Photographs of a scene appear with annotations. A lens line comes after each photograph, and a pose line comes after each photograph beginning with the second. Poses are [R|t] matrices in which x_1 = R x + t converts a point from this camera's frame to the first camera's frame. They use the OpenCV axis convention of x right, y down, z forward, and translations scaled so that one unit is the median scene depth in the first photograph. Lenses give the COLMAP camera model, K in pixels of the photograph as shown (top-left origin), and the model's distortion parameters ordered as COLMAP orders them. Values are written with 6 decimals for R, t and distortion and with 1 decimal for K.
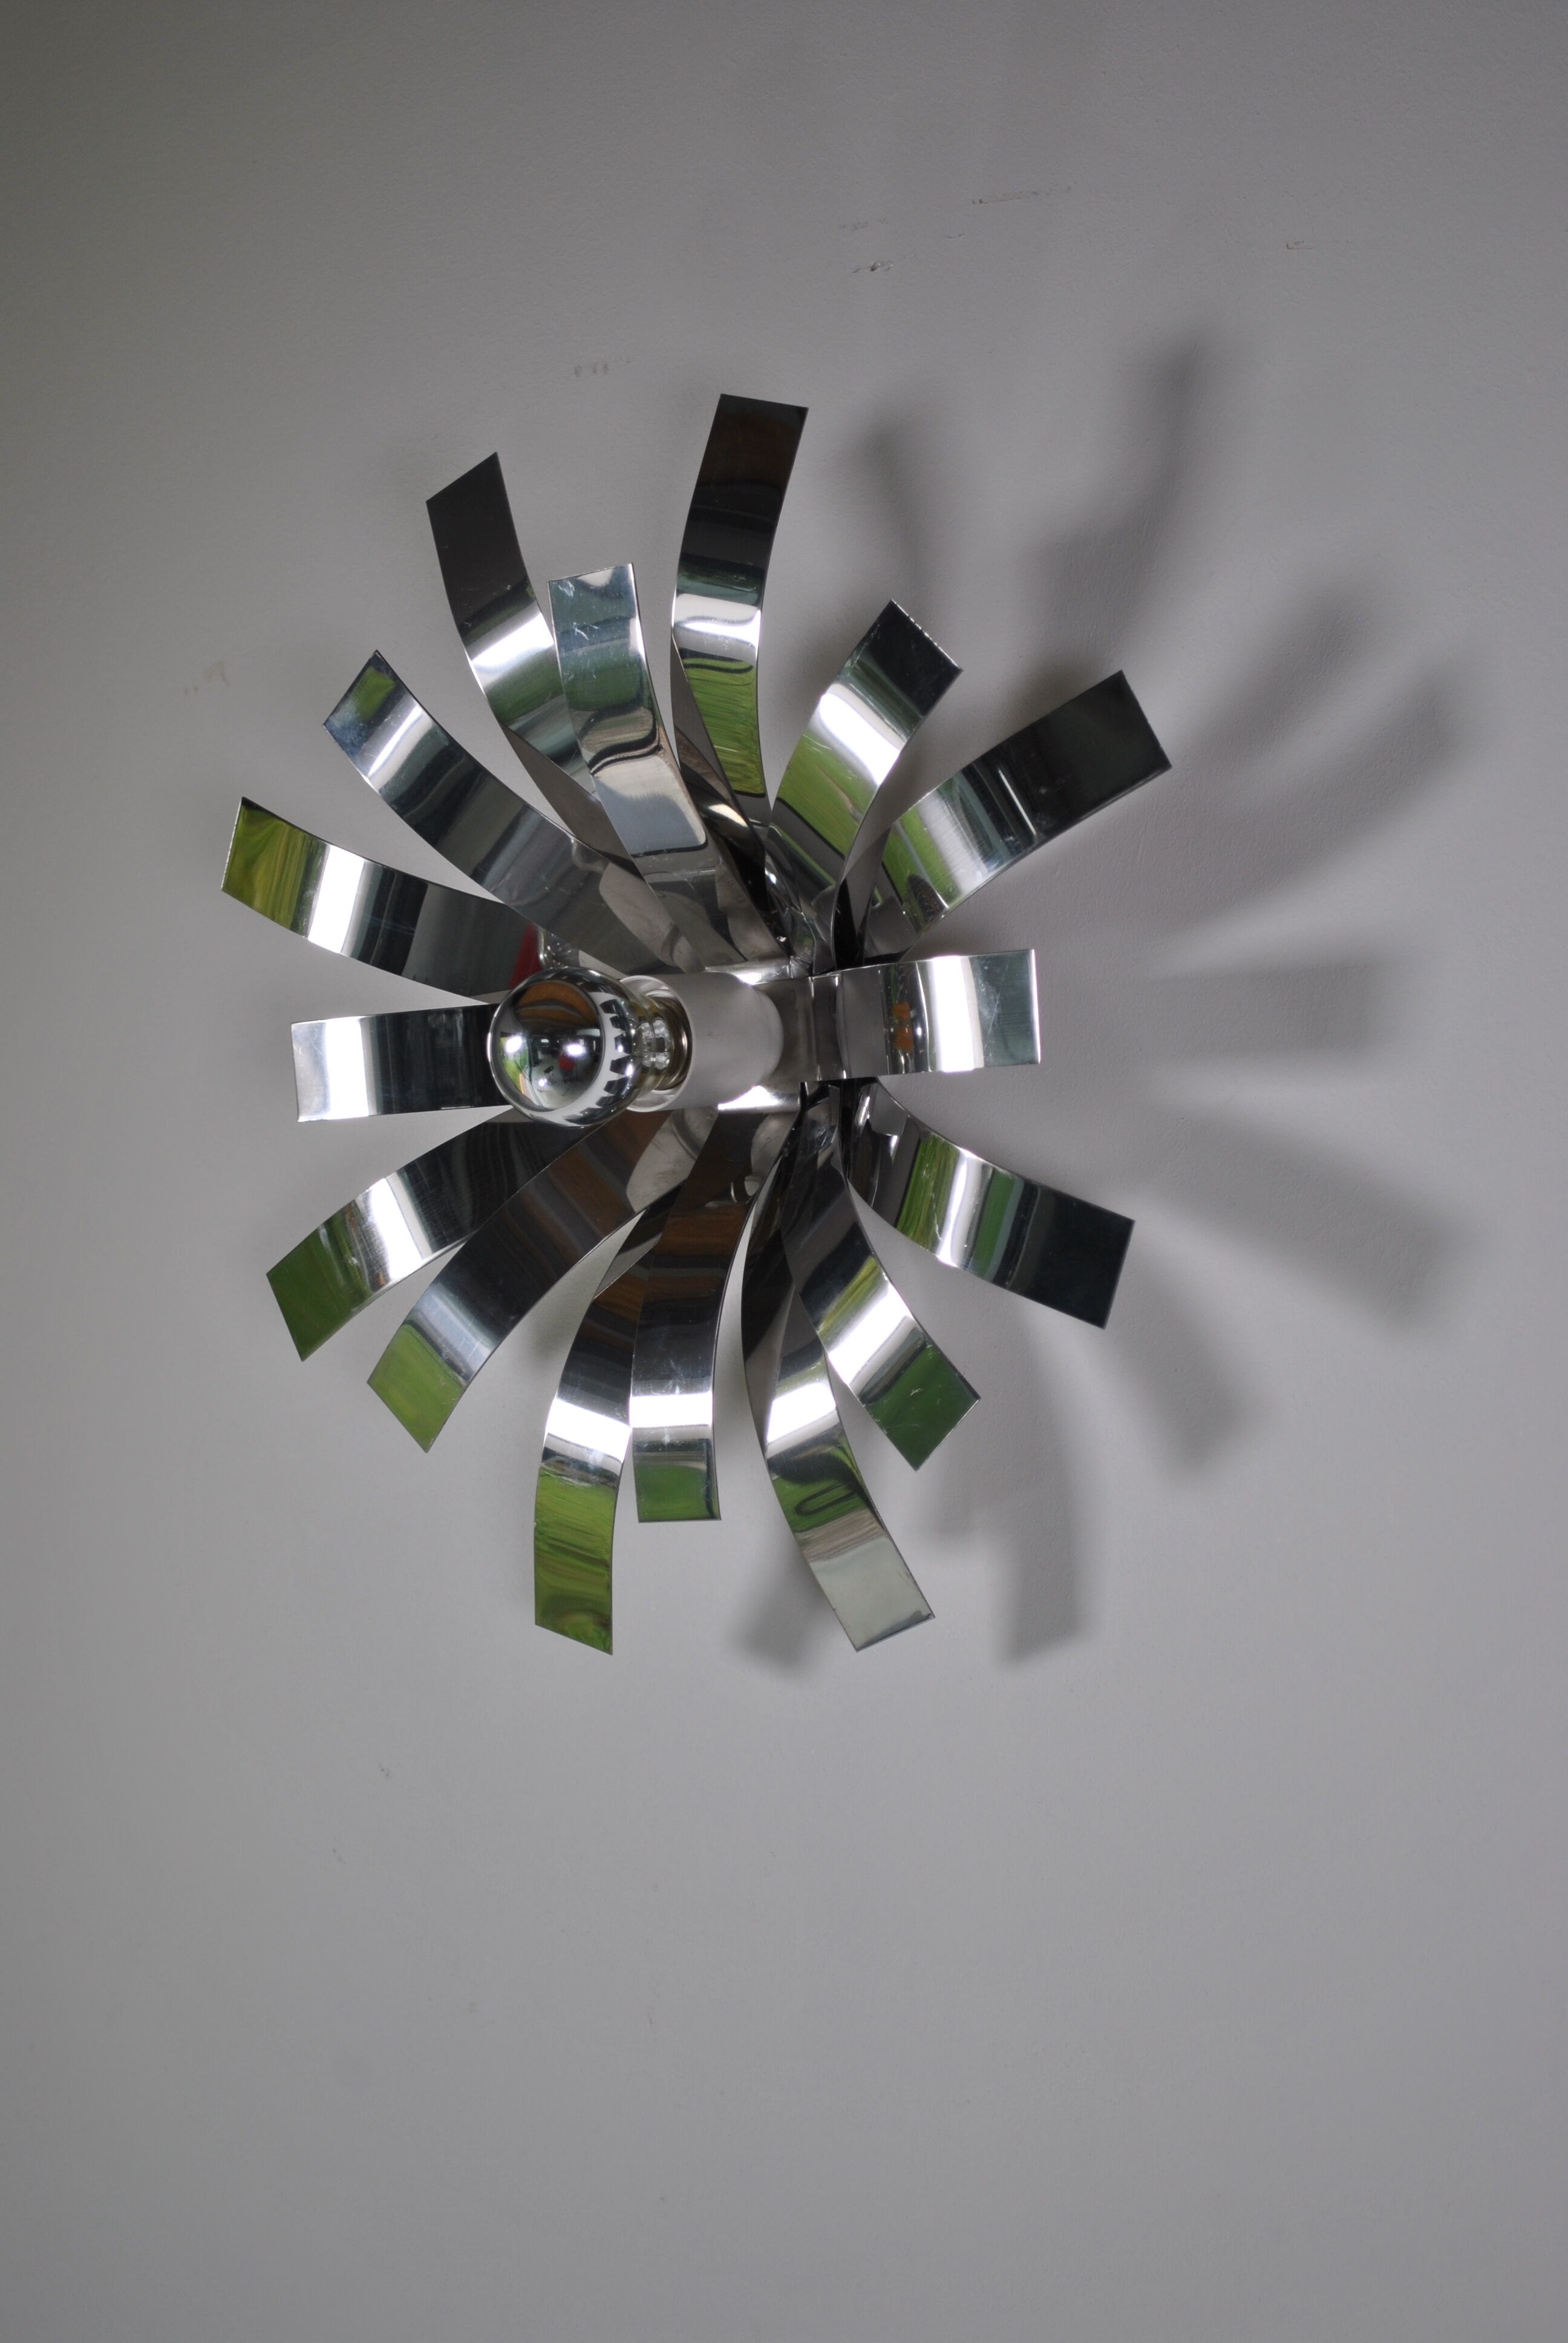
lens RADIAL K [[4181.5, 0, 784.0], [0, 4181.5, 1171.5], [0, 0, 1]] dist [0.028411, -0.010774]
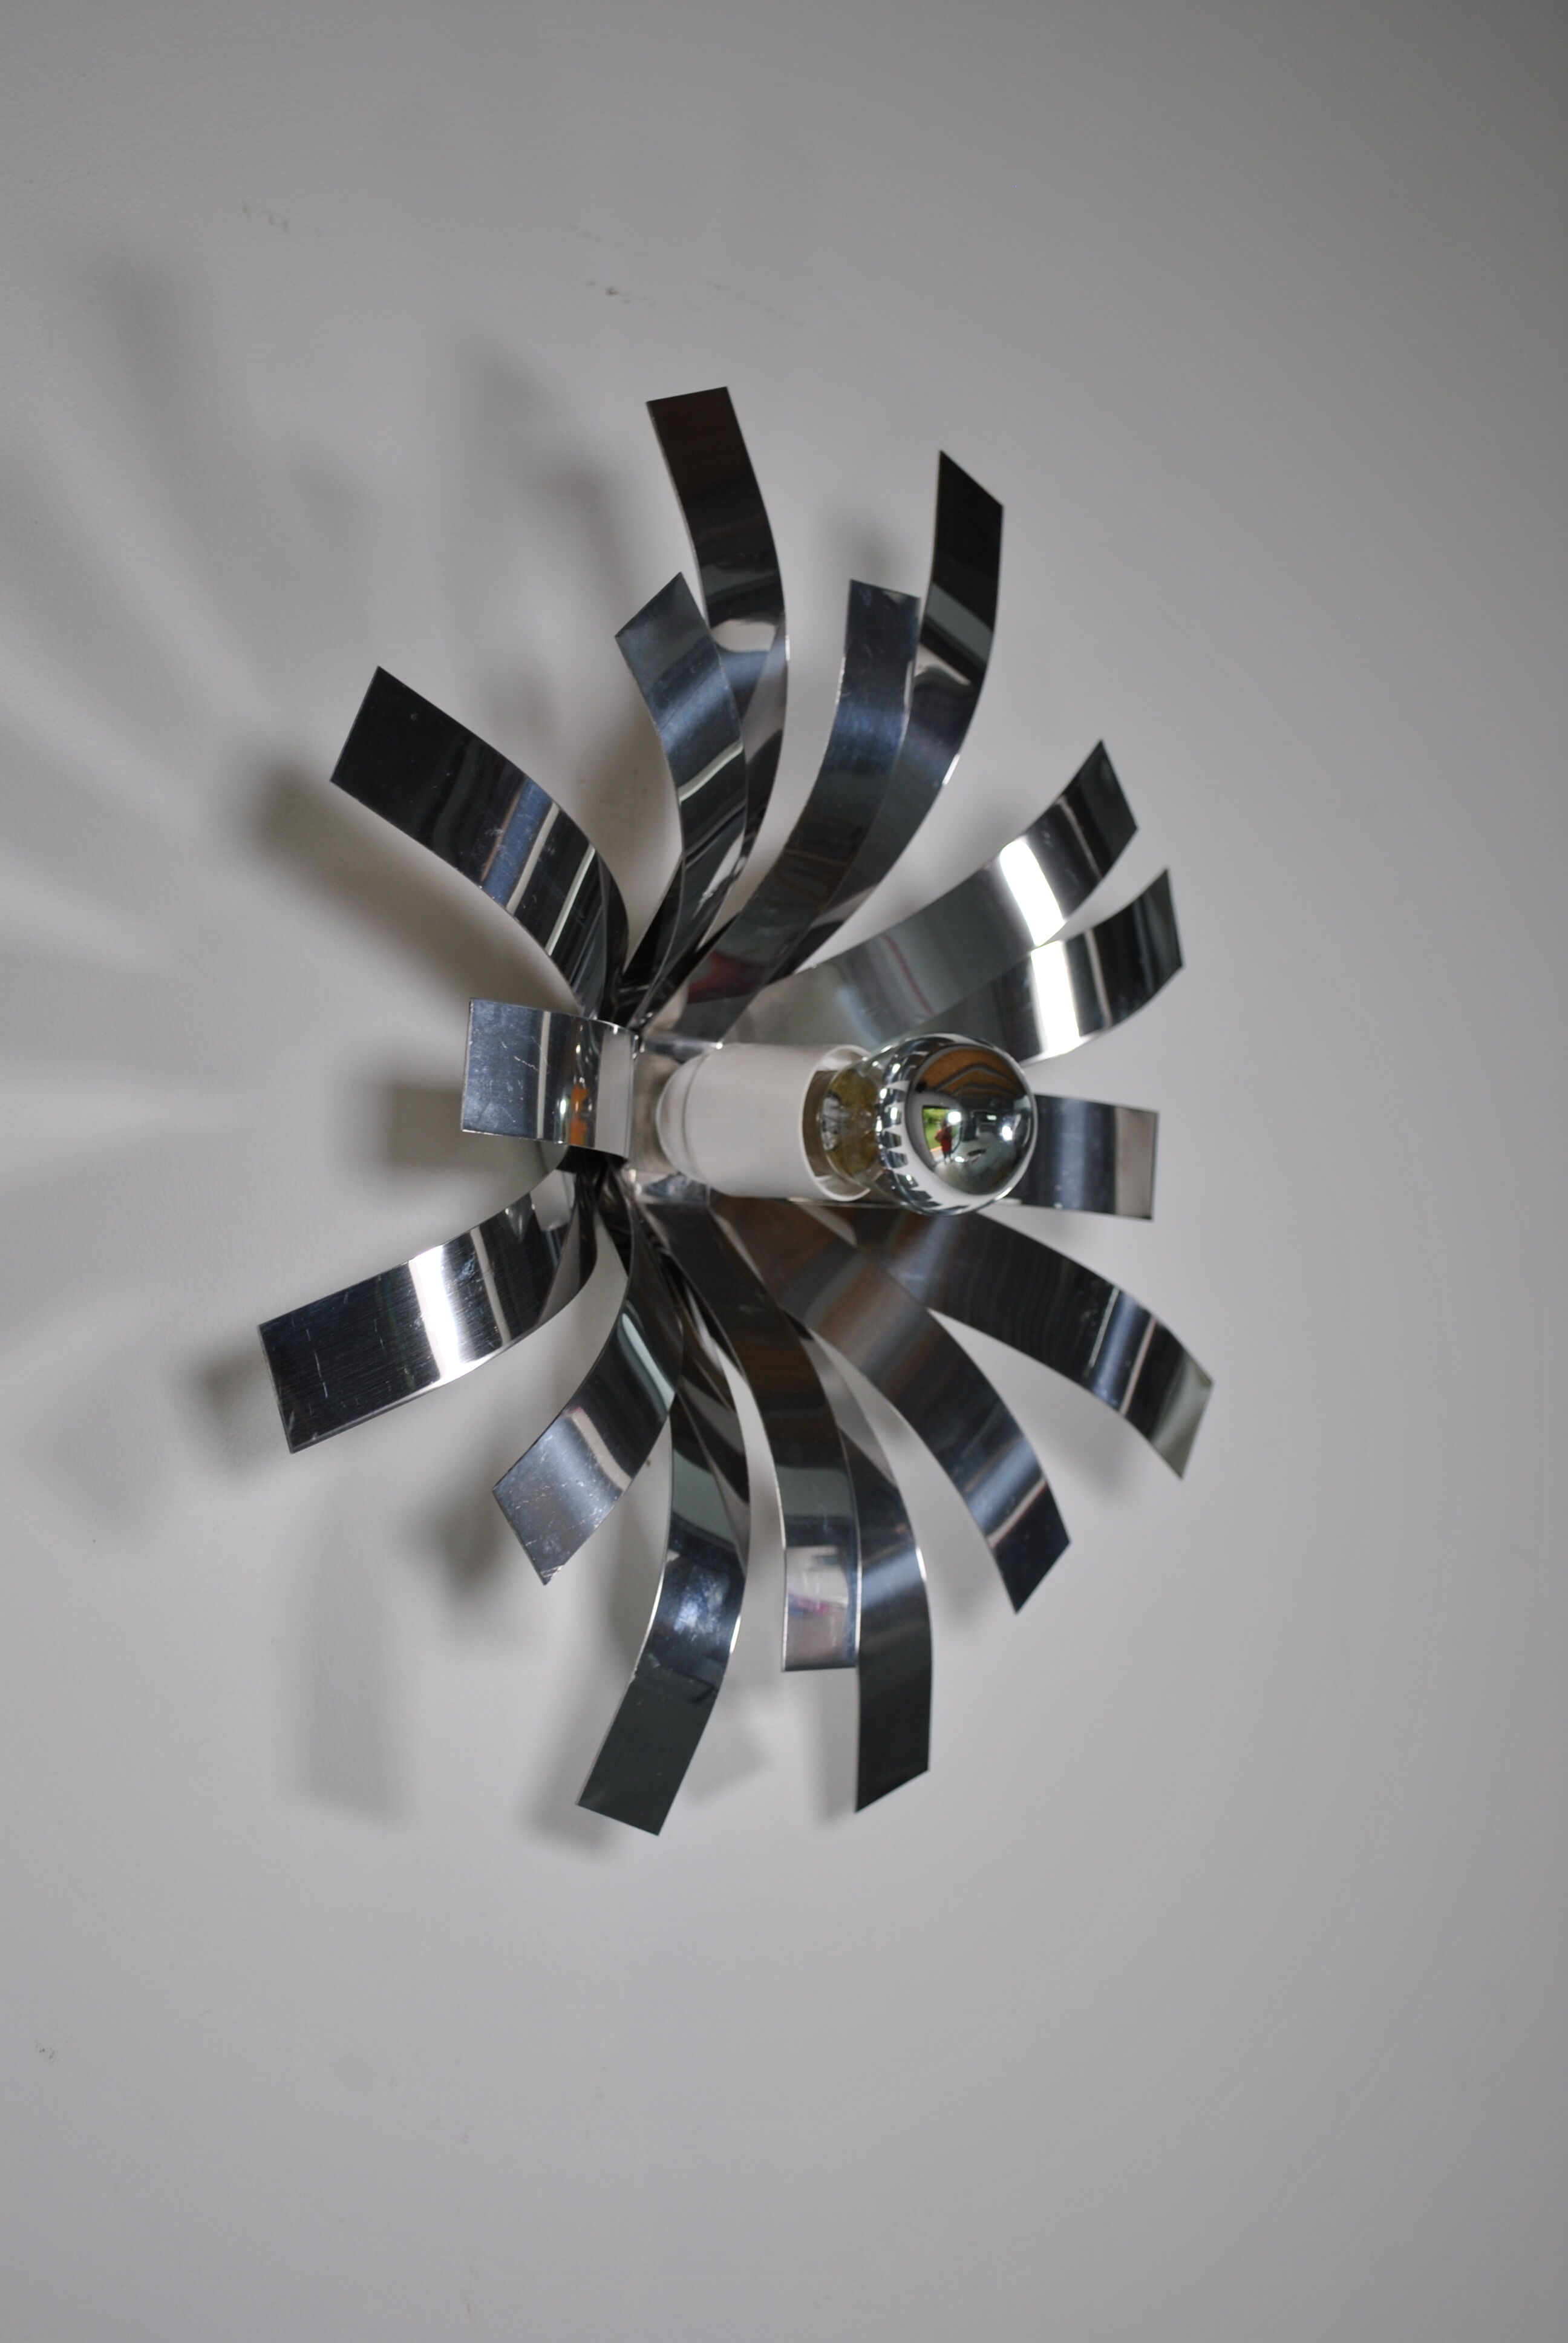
lens RADIAL K [[4025.1, 0, 784.0], [0, 4025.1, 1171.5], [0, 0, 1]] dist [-0.026524, -0.080271]
pose [[0.044139, 0.131709, 0.990305, -0.842194], [-0.055457, 0.990066, -0.129206, 0.086379], [-0.997485, -0.049217, 0.051004, 0.939579]]
